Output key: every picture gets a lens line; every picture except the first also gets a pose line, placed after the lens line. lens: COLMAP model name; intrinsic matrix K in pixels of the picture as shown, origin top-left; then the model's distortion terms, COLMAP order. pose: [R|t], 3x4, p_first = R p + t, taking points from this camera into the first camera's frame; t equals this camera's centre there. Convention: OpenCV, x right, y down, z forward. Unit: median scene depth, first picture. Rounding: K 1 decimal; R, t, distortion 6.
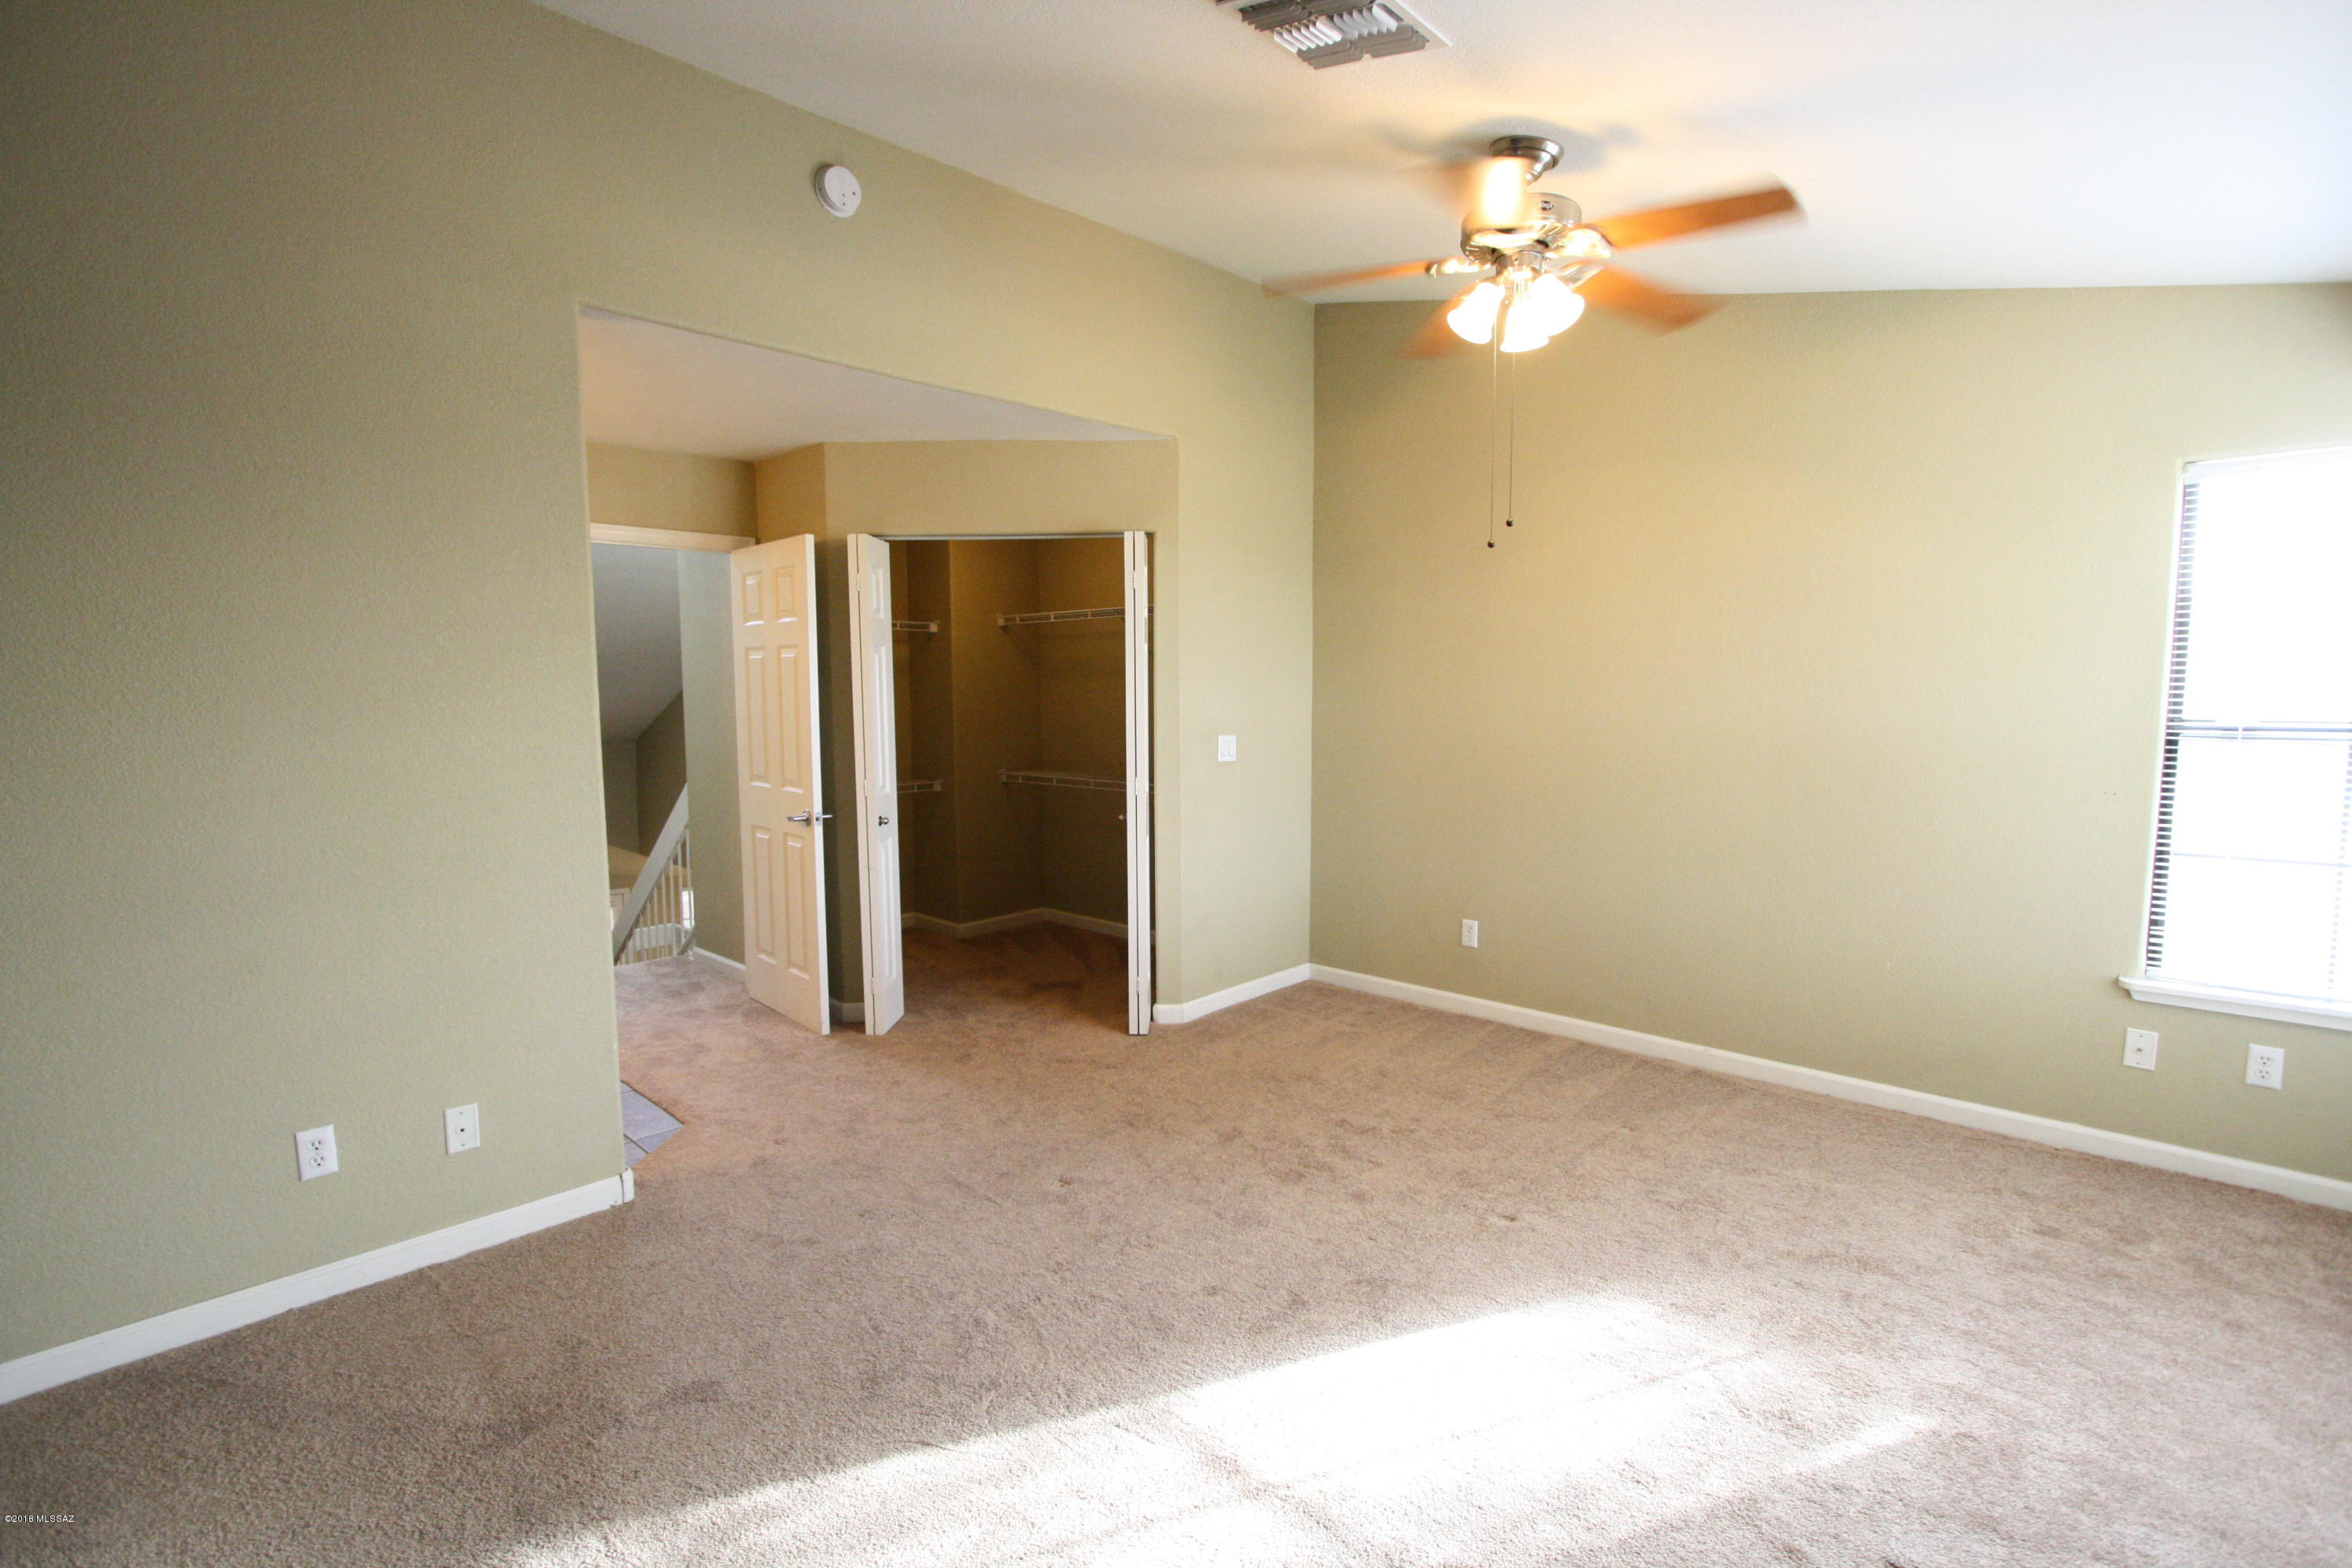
lens RADIAL K [[1092.8, 0, 1162.9], [0, 1092.8, 787.5], [0, 0, 1]] dist [-0.023078, -0.000107]
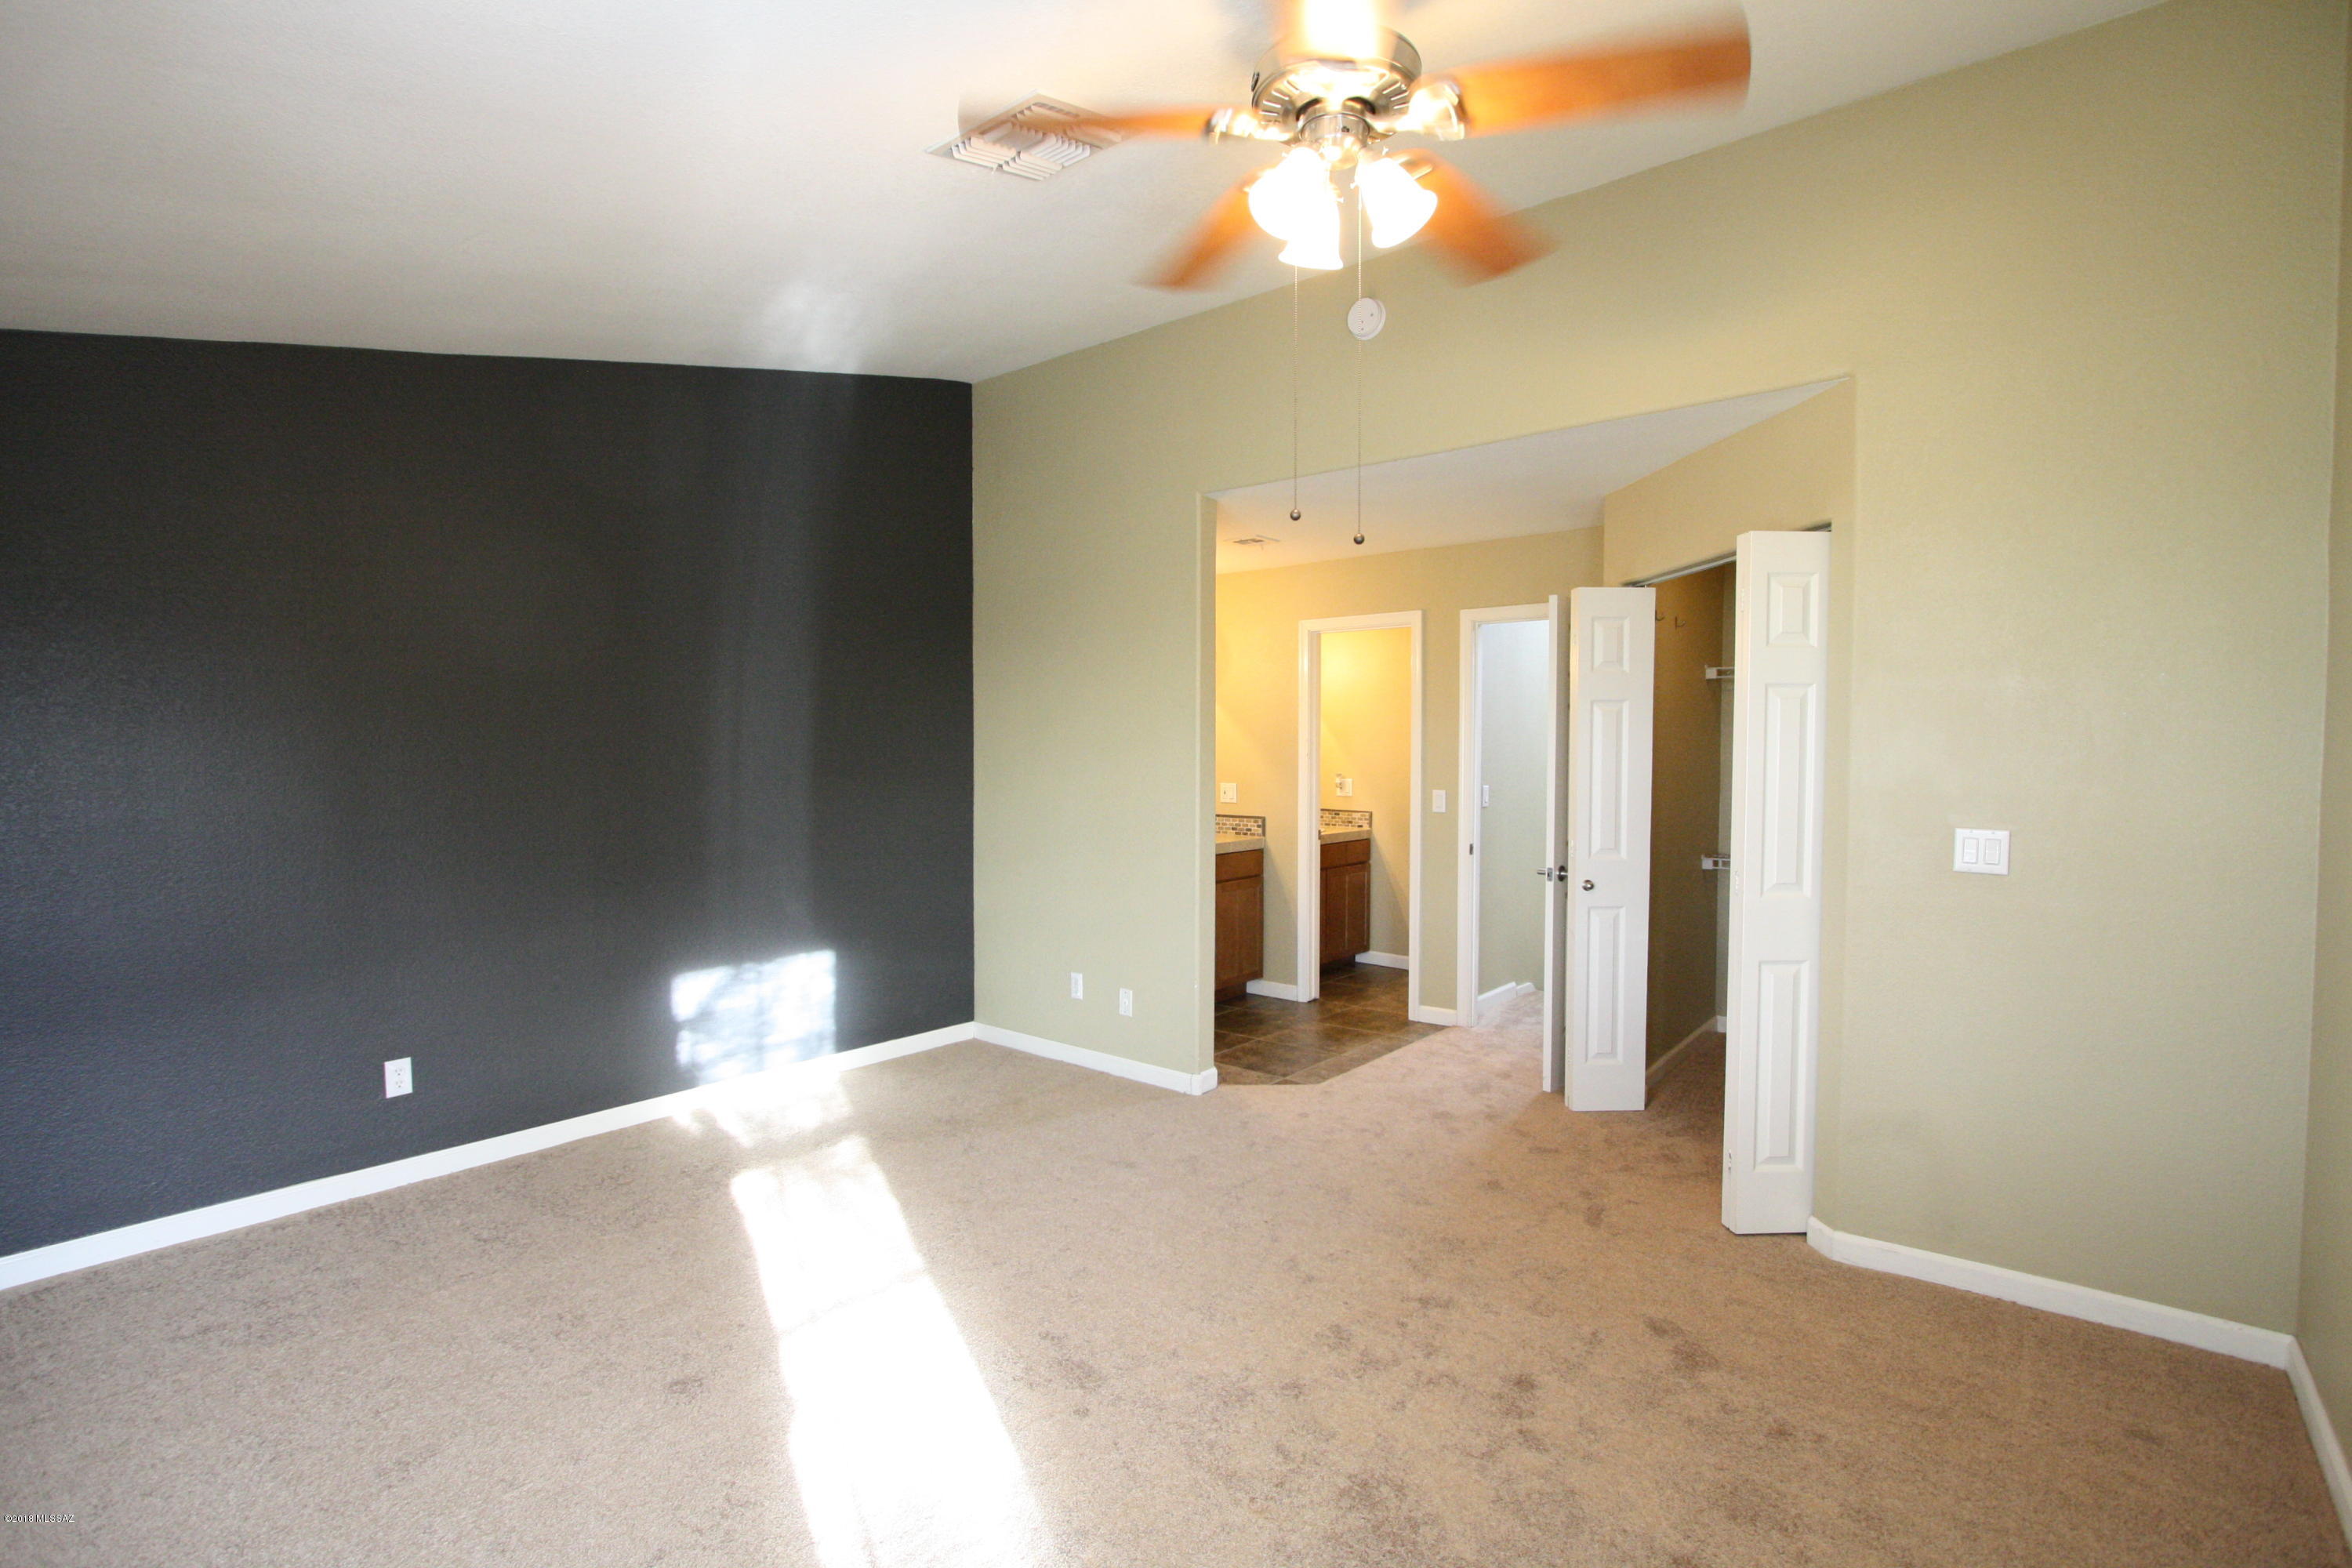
lens RADIAL K [[1090.4, 0, 1176.0], [0, 1090.4, 784.0], [0, 0, 1]] dist [-0.023313, 0.000011]
pose [[0.083520, 0.039181, -0.995736, 1.225851], [-0.094570, 0.995029, 0.031221, -0.101300], [0.992009, 0.091559, 0.086810, 1.048211]]
